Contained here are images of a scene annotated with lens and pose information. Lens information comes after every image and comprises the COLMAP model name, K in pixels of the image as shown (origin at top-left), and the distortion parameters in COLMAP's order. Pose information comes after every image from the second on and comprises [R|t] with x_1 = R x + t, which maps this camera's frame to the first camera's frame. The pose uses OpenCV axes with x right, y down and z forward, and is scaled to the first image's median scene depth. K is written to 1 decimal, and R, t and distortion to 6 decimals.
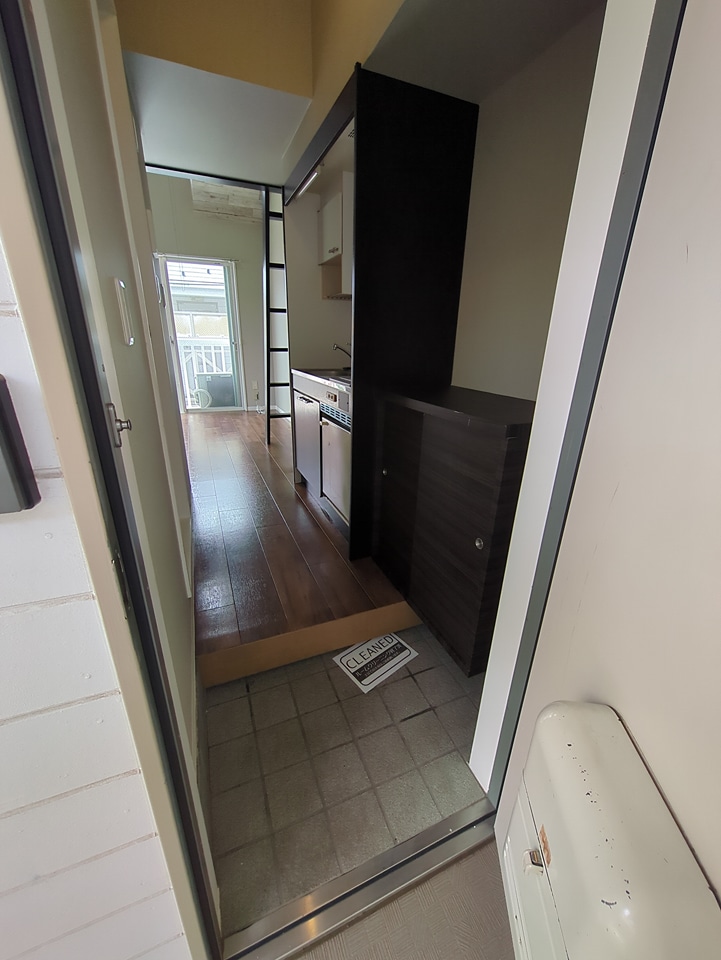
lens RADIAL K [[379.5, 0, 360.5], [0, 379.5, 480.0], [0, 0, 1]] dist [-0.010536, 0.003418]
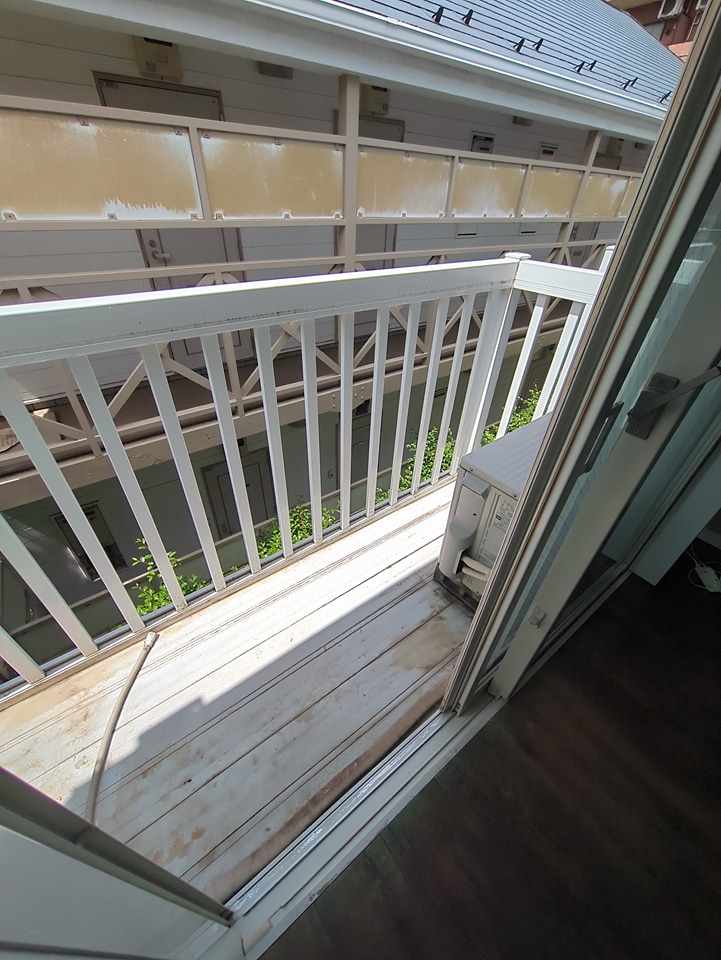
lens RADIAL K [[379.5, 0, 360.5], [0, 379.5, 480.0], [0, 0, 1]] dist [-0.010536, 0.003418]
pose [[0.968942, -0.142241, 0.202285, -0.557447], [0.075588, 0.949219, 0.305400, -0.351352], [-0.235454, -0.280624, 0.930490, 0.840718]]
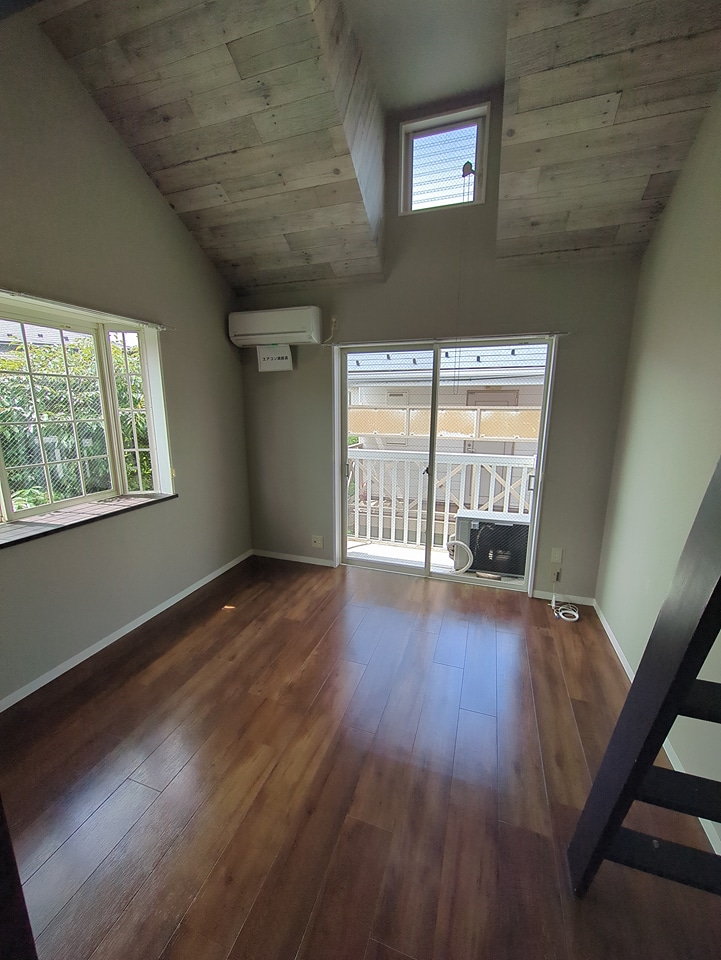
lens RADIAL K [[379.5, 0, 360.5], [0, 379.5, 480.0], [0, 0, 1]] dist [-0.010536, 0.003418]
pose [[0.745799, 0.113692, -0.656397, -0.150938], [-0.222713, 0.971186, -0.084831, -0.246979], [0.627839, 0.209455, 0.749631, 0.423656]]
